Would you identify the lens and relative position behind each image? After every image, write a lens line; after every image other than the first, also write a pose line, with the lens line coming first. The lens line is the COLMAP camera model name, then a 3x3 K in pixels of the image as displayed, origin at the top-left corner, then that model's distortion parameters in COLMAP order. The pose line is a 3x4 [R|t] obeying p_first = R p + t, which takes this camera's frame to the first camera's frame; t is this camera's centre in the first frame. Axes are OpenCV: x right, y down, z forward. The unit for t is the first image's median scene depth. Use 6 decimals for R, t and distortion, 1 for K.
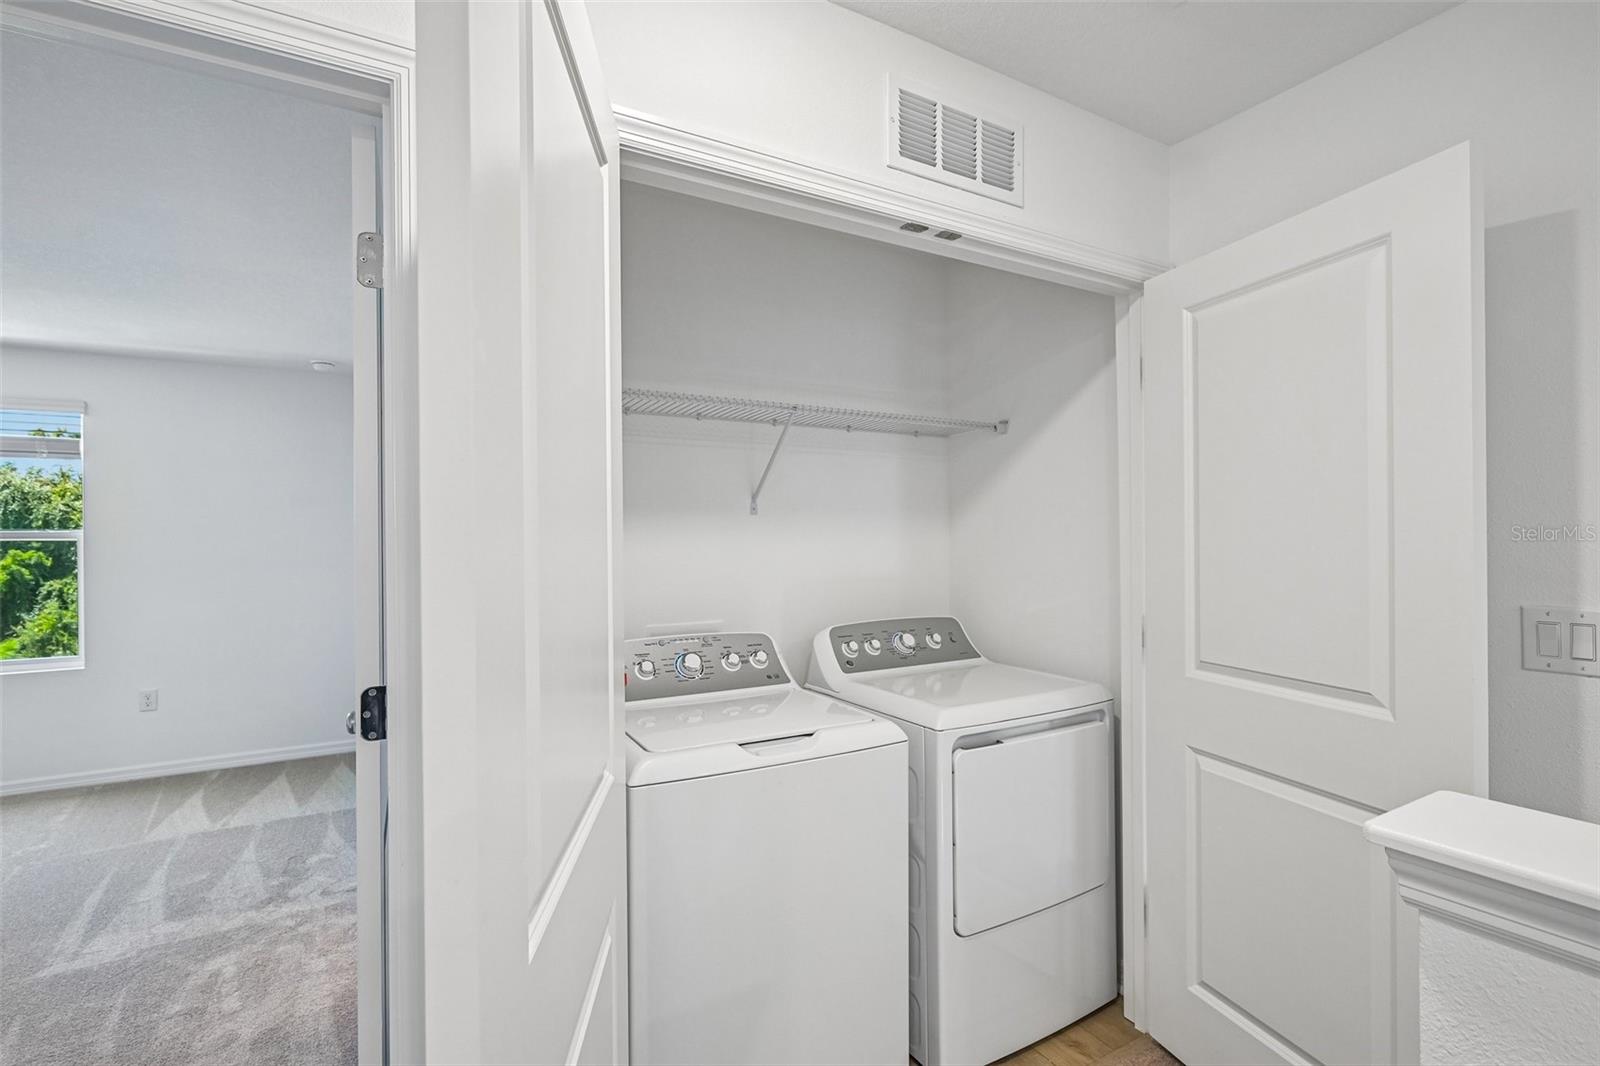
lens RADIAL K [[749.8, 0, 800.7], [0, 749.8, 544.6], [0, 0, 1]] dist [-0.000811, -0.000290]
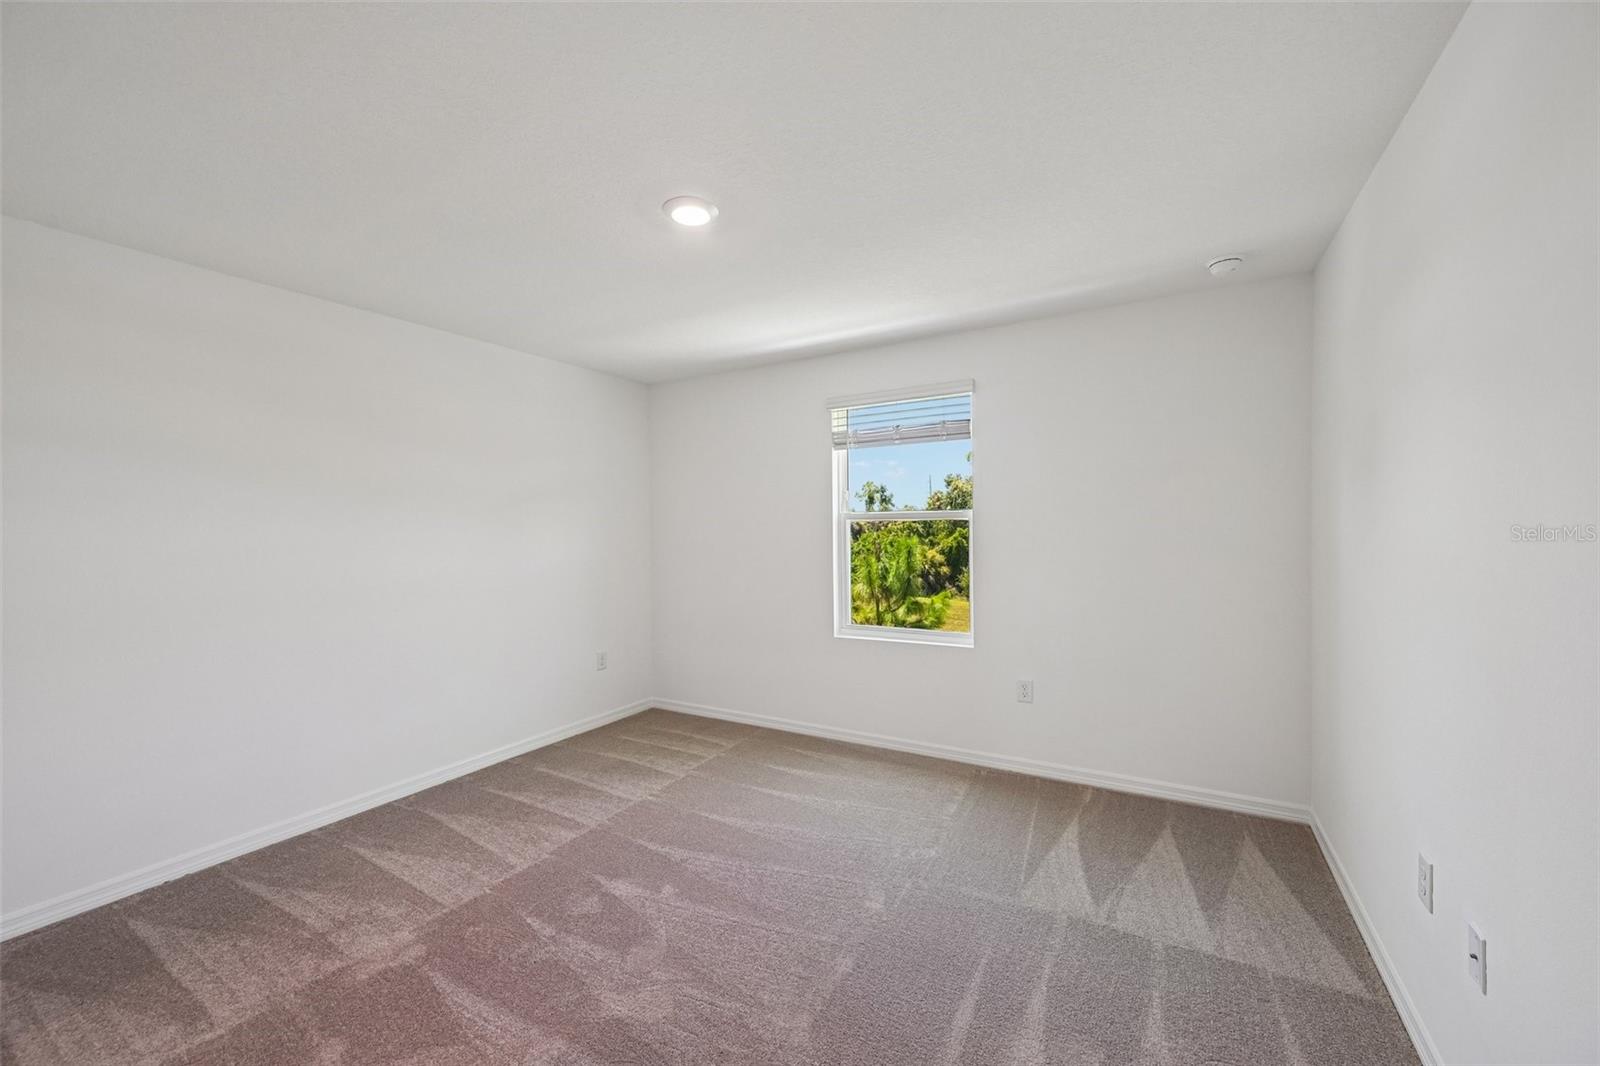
lens RADIAL K [[629.7, 0, 803.6], [0, 629.7, 533.1], [0, 0, 1]] dist [-0.000253, -0.001383]
pose [[0.493022, 0.008229, -0.869978, -0.362268], [0.004935, 0.999913, 0.012255, 0.000613], [0.870003, -0.010336, 0.492939, 0.417425]]
